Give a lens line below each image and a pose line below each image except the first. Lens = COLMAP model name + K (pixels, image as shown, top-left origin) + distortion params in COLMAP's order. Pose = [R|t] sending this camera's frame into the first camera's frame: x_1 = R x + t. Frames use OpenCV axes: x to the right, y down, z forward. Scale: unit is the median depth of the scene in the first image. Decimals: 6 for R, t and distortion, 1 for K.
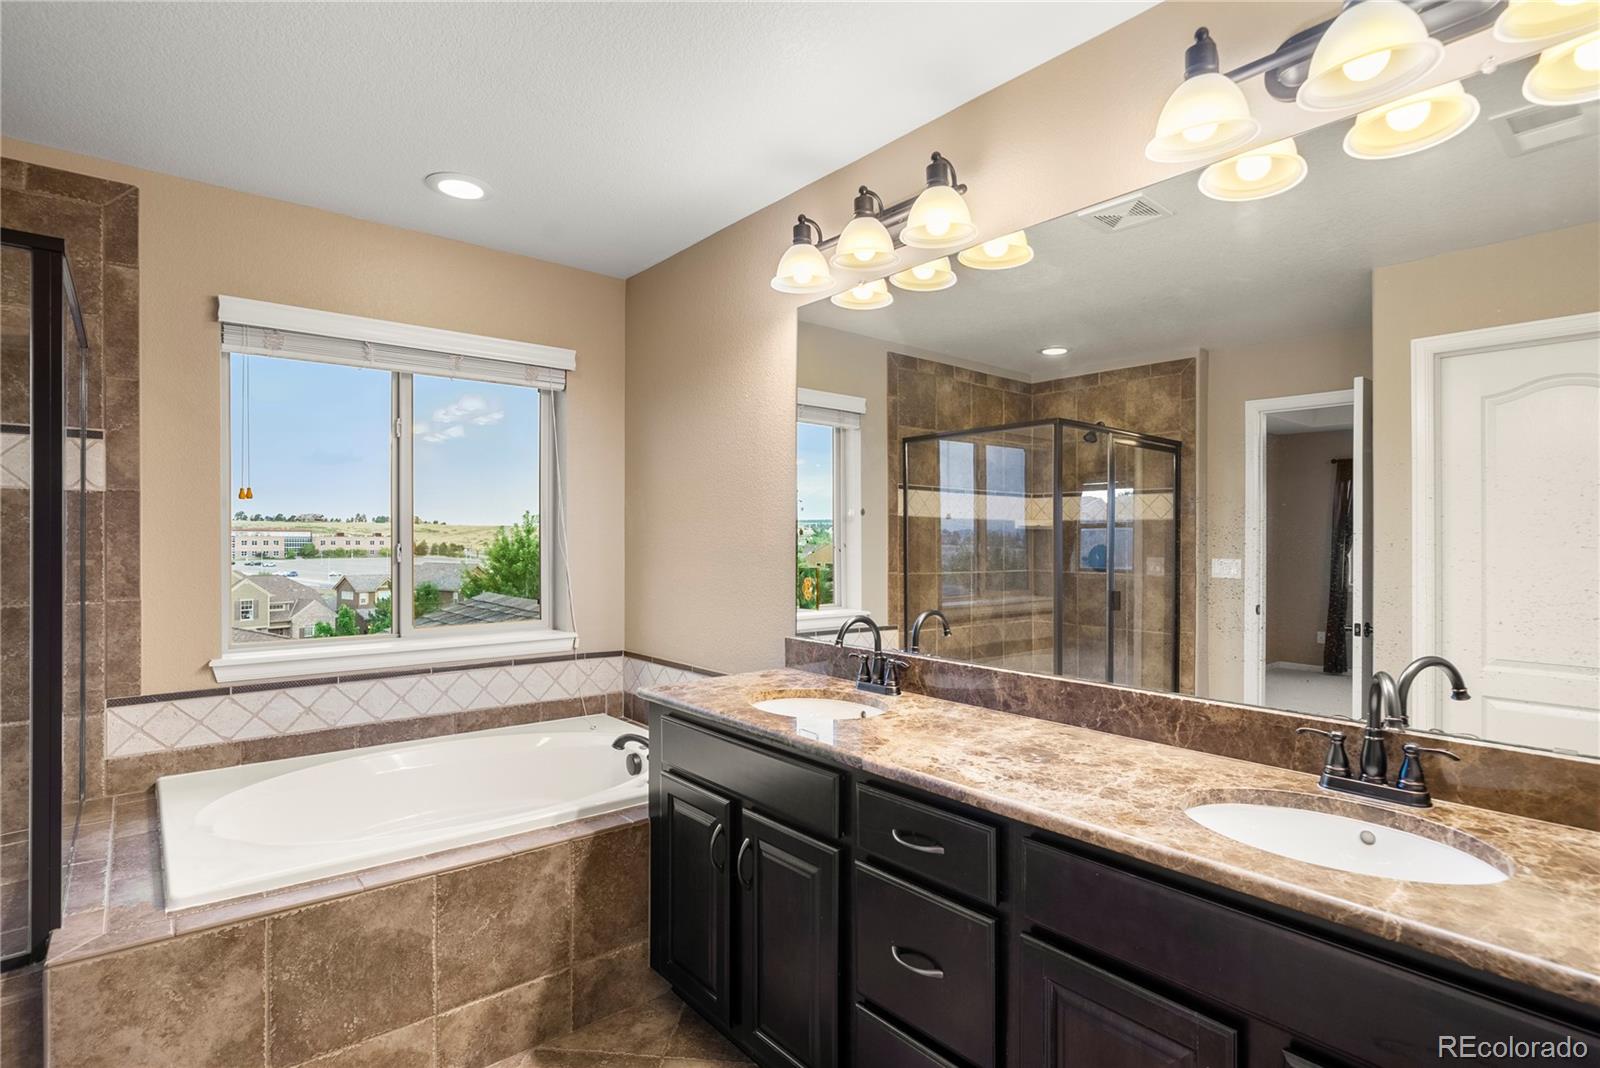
lens RADIAL K [[802.7, 0, 798.0], [0, 802.7, 532.7], [0, 0, 1]] dist [-0.000099, 0.000043]
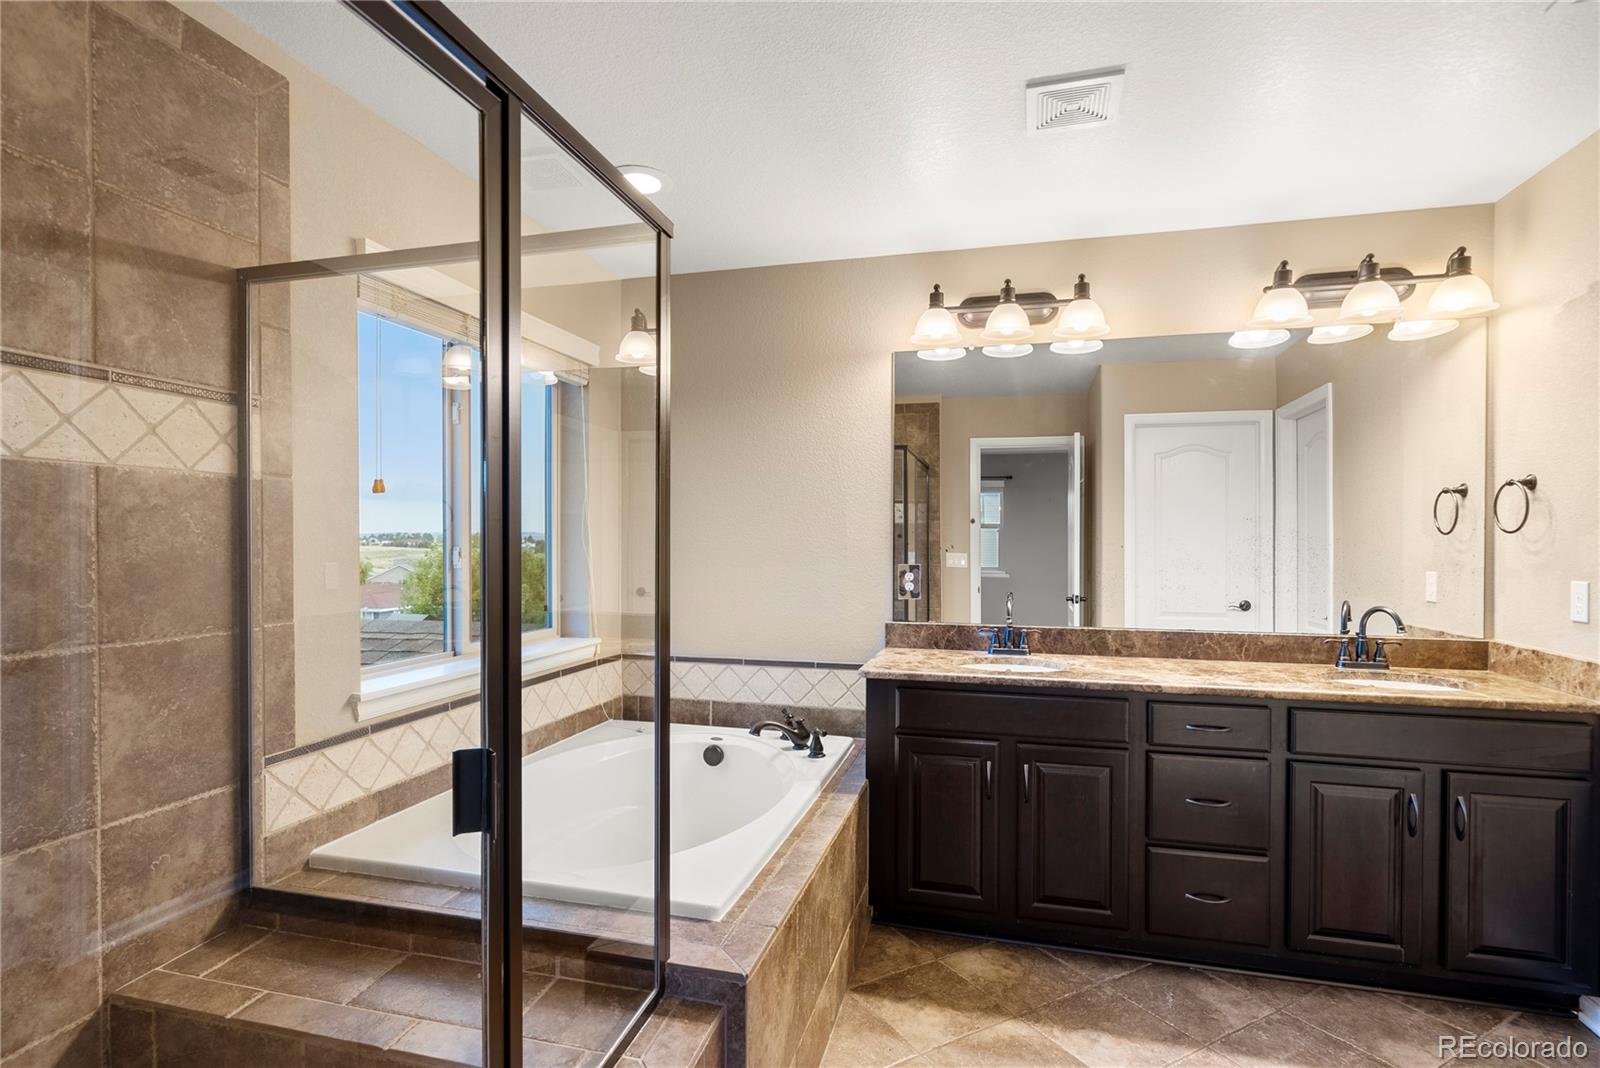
lens RADIAL K [[810.9, 0, 797.0], [0, 810.9, 534.8], [0, 0, 1]] dist [-0.000265, 0.000489]
pose [[0.809674, 0.003282, 0.586871, -0.865855], [-0.006462, 0.999974, 0.003323, -0.005469], [-0.586844, -0.006483, 0.809674, 0.092075]]
